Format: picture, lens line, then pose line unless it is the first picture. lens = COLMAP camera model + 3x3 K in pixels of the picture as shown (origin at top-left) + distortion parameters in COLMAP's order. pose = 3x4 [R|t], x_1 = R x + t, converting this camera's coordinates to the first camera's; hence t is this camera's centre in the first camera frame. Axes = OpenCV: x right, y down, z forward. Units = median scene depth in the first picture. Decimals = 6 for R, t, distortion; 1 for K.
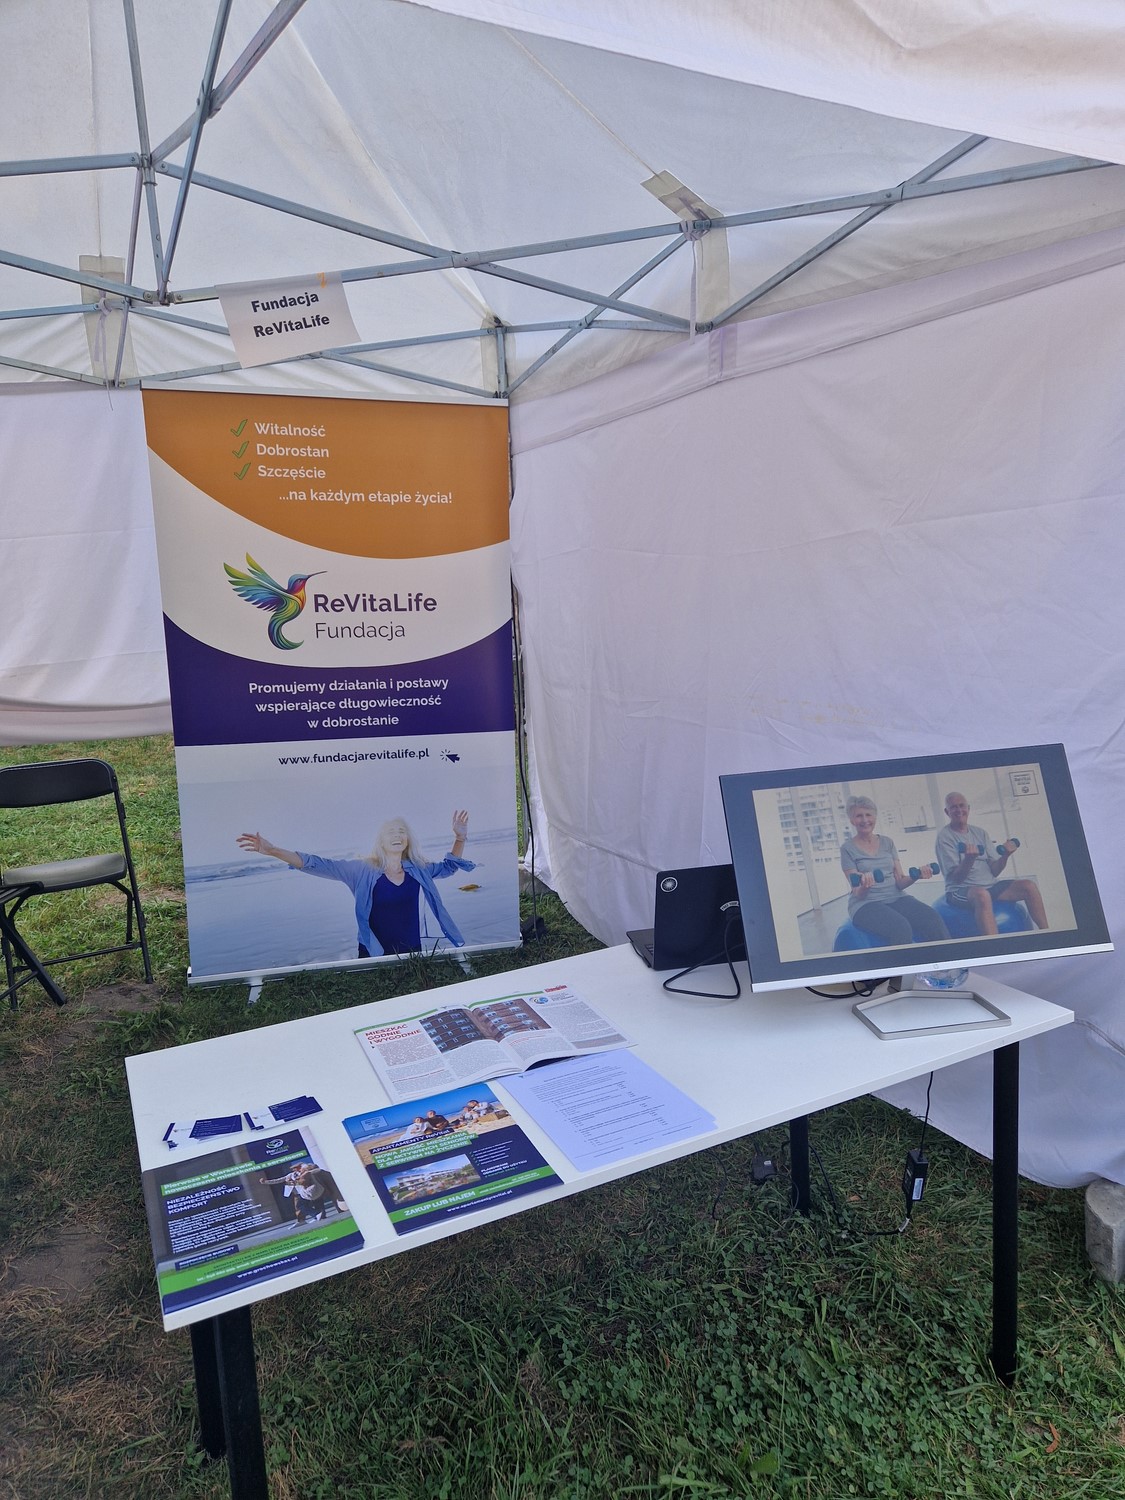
lens RADIAL K [[980.9, 0, 579.2], [0, 980.9, 783.4], [0, 0, 1]] dist [0.116377, -0.091337]
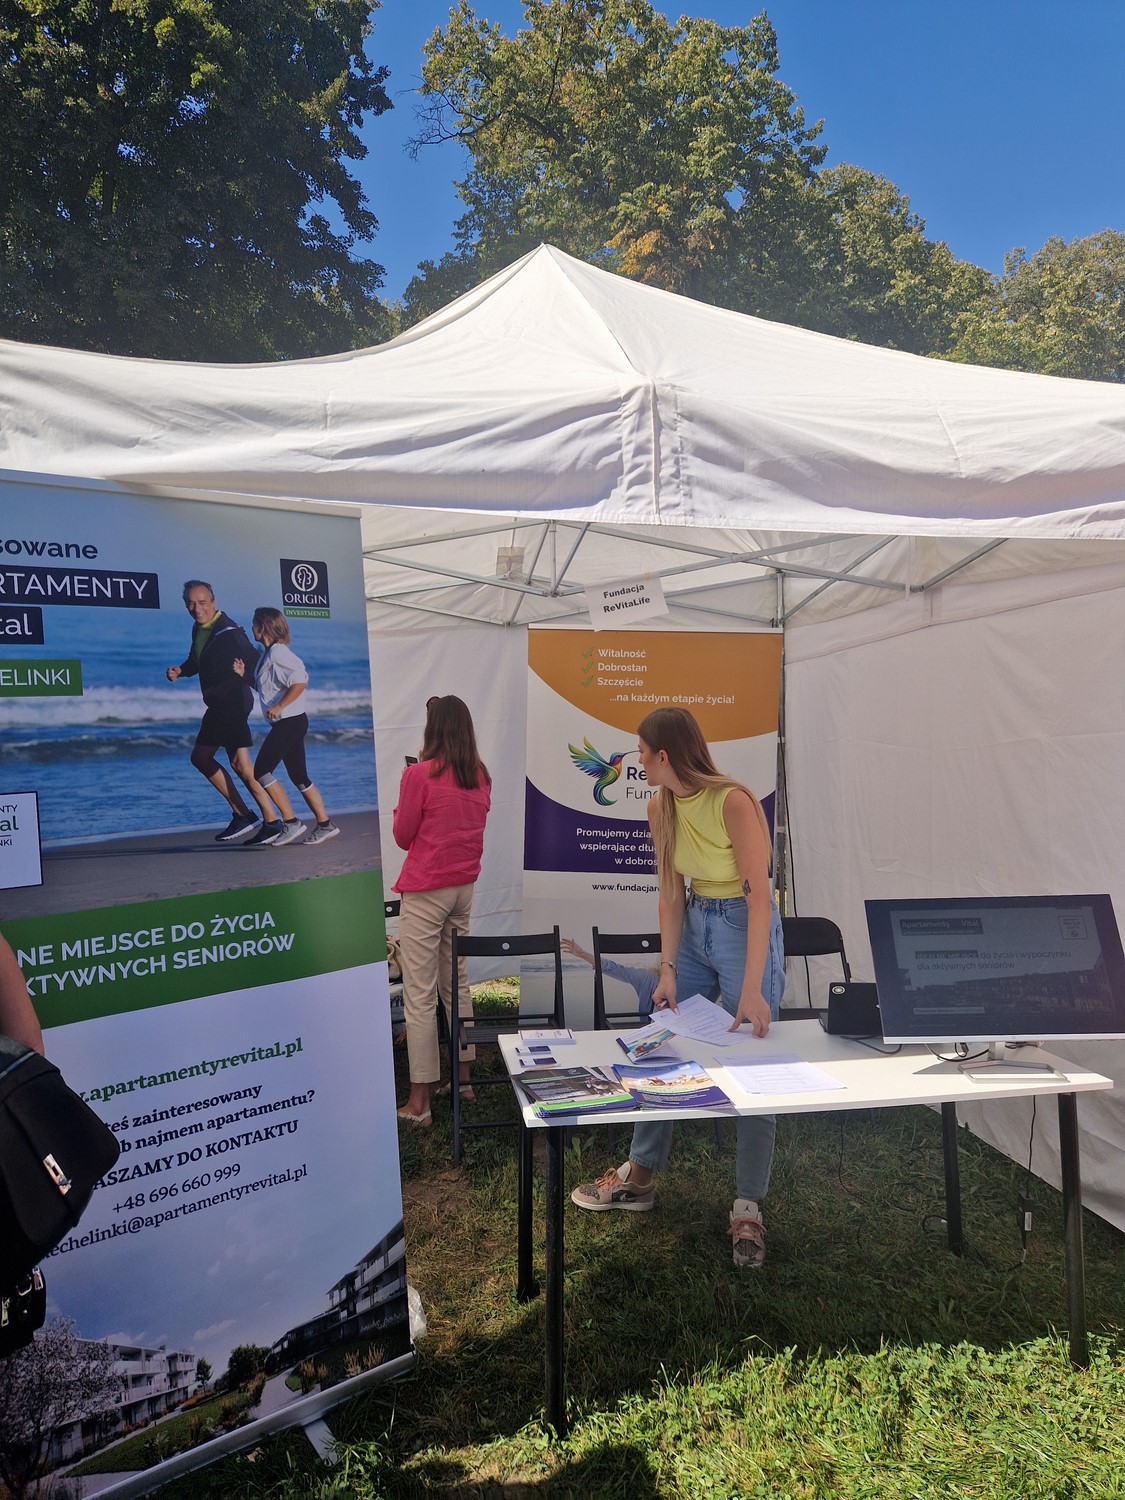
lens RADIAL K [[980.9, 0, 579.2], [0, 980.9, 783.4], [0, 0, 1]] dist [0.116377, -0.091337]
pose [[0.950271, 0.036456, -0.309282, 0.090027], [-0.085708, 0.985388, -0.147186, 0.037294], [0.299398, 0.166375, 0.939511, -0.291217]]
